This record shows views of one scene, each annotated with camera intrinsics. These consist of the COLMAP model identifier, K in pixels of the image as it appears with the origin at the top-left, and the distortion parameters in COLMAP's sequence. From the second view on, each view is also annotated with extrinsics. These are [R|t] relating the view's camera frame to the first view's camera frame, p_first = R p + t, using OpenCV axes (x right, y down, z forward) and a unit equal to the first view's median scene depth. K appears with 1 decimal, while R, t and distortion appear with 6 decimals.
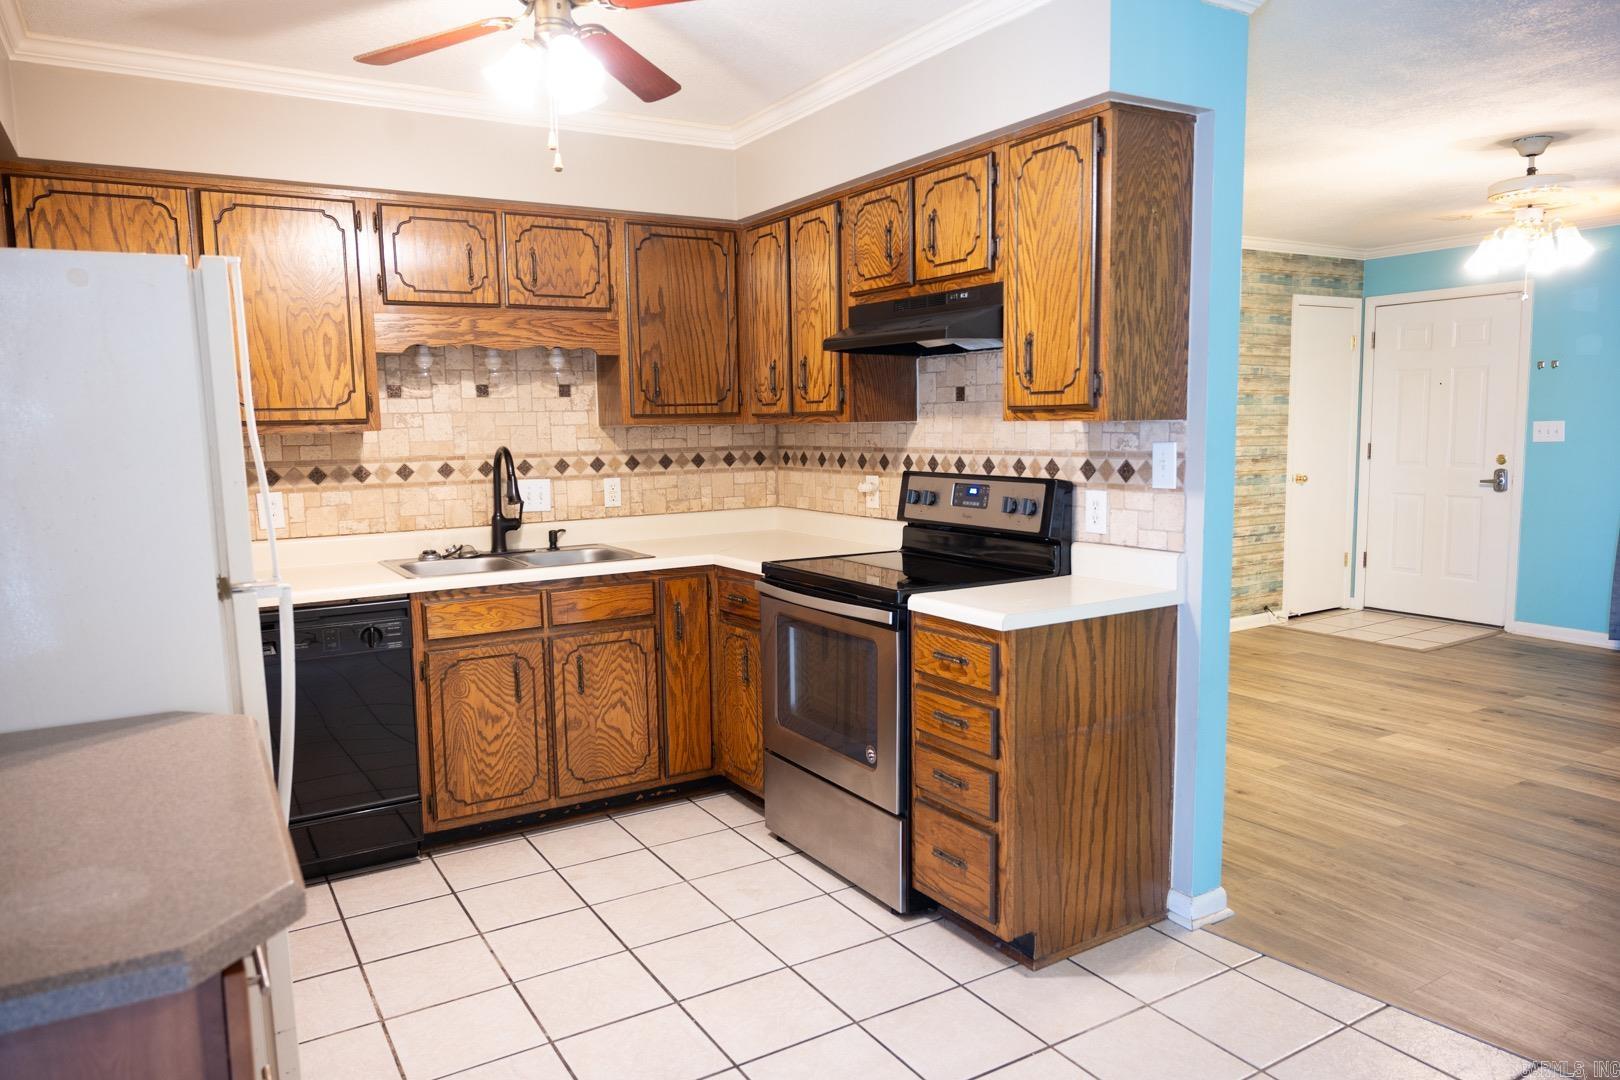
lens RADIAL K [[1084.8, 0, 824.5], [0, 1084.8, 539.1], [0, 0, 1]] dist [-0.006520, 0.001779]
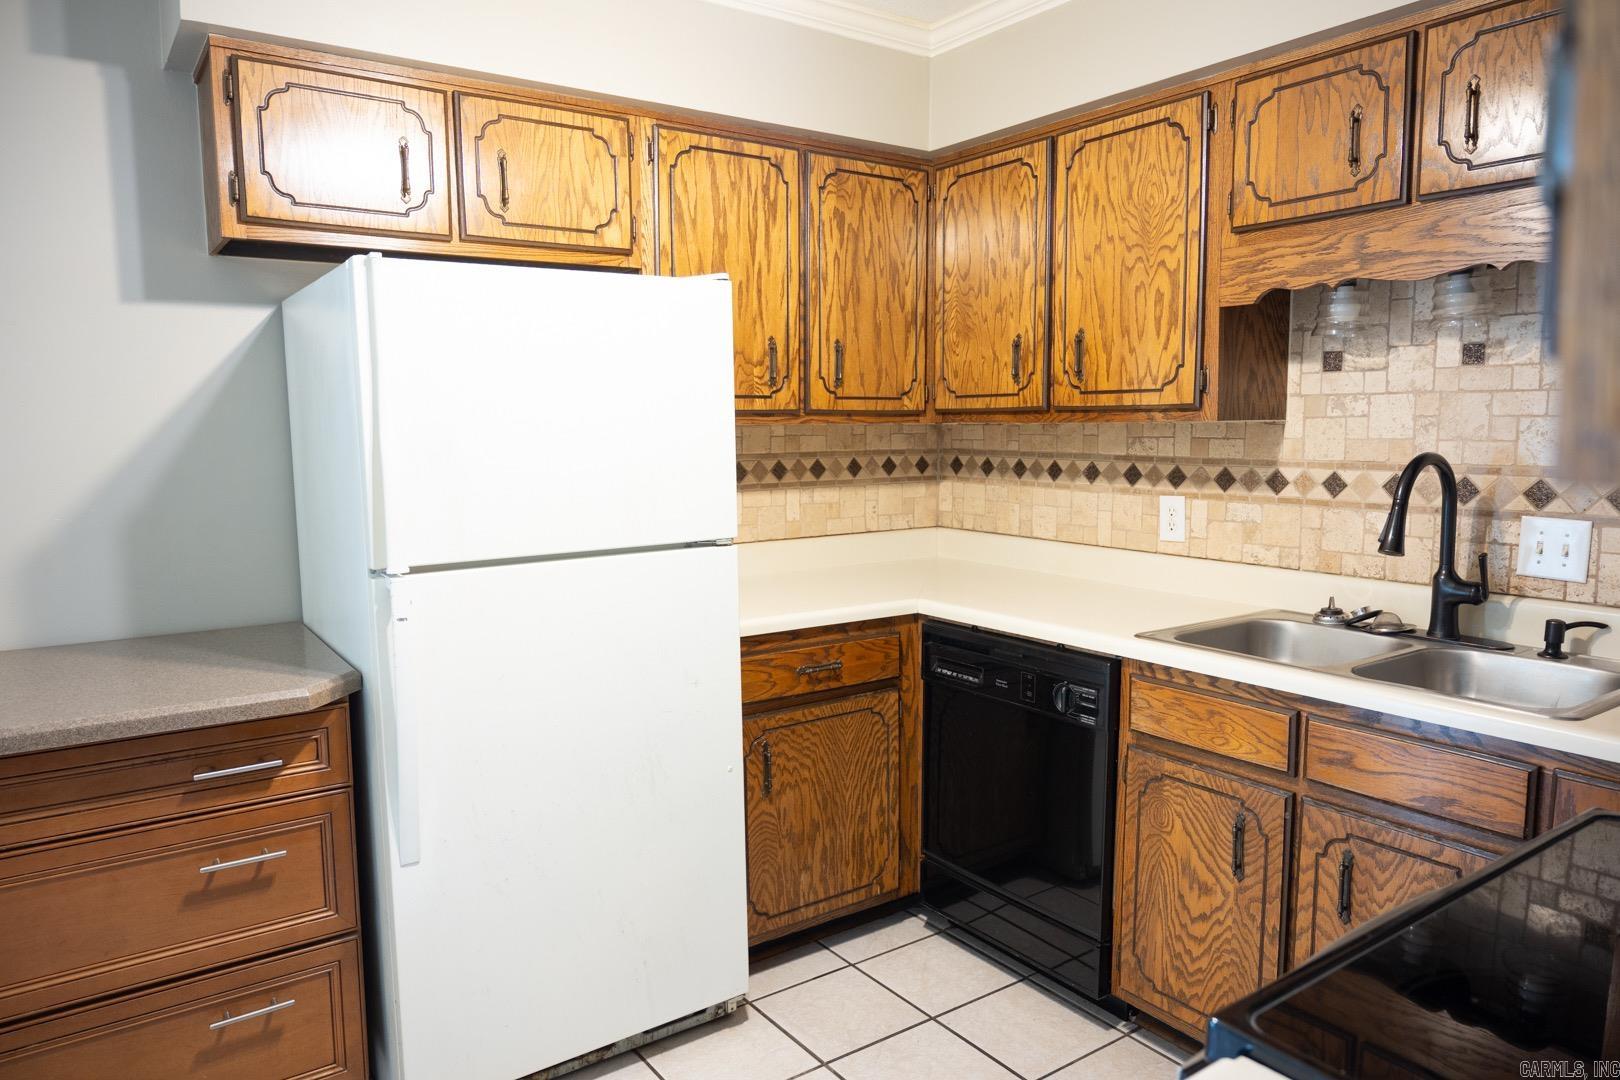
lens RADIAL K [[1084.8, 0, 824.5], [0, 1084.8, 539.1], [0, 0, 1]] dist [-0.006520, 0.001779]
pose [[0.061689, 0.127928, -0.989863, 0.263039], [-0.103973, 0.987180, 0.121101, -0.081393], [0.992665, 0.095449, 0.074200, 0.690619]]
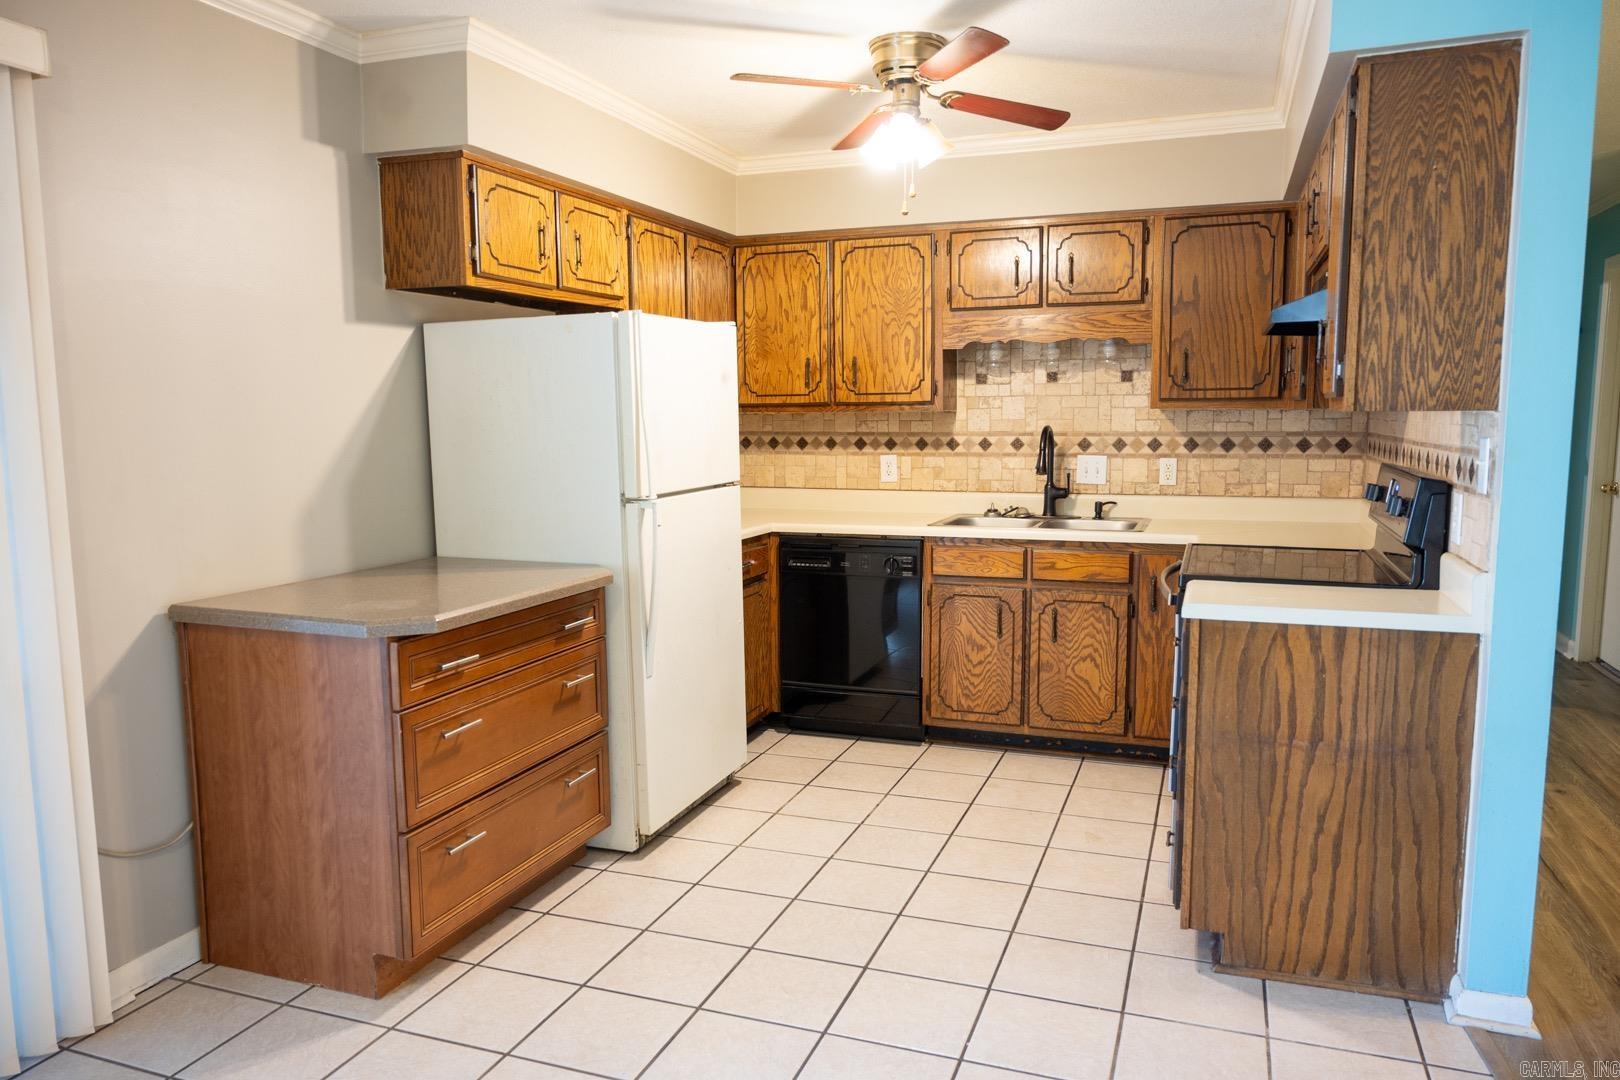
lens RADIAL K [[1138.2, 0, 822.4], [0, 1138.2, 536.2], [0, 0, 1]] dist [-0.001917, 0.001502]
pose [[0.620484, 0.099690, -0.777857, 0.550906], [-0.090059, 0.994383, 0.055601, -0.013822], [0.779031, 0.035553, 0.625977, 0.050458]]
